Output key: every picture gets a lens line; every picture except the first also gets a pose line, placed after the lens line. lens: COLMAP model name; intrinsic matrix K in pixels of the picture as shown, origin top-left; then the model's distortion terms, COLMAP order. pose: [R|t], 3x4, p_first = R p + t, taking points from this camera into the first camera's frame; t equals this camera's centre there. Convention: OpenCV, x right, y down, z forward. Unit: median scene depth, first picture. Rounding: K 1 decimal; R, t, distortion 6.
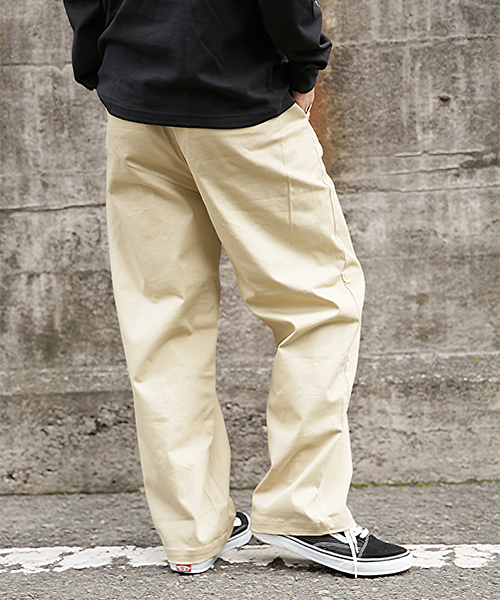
lens RADIAL K [[1358.9, 0, 243.8], [0, 1358.9, 322.8], [0, 0, 1]] dist [0.202866, 0.000000]
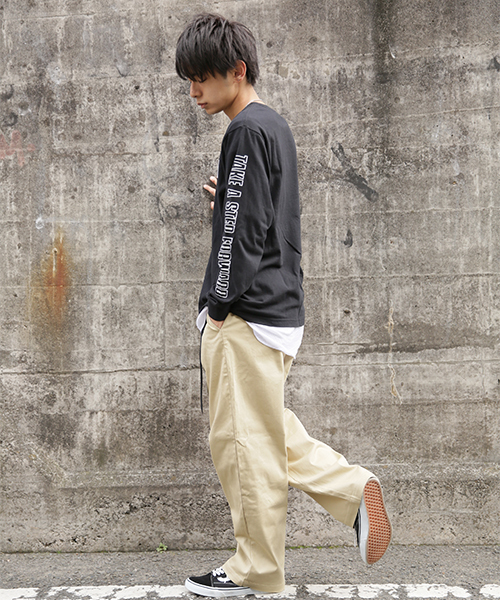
lens RADIAL K [[907.7, 0, 246.1], [0, 907.7, 323.3], [0, 0, 1]] dist [0.070835, 0.000000]
pose [[0.997261, 0.023485, 0.070133, -0.053260], [-0.014468, 0.991872, -0.126414, -0.006048], [-0.072532, 0.125053, 0.989495, -0.090916]]
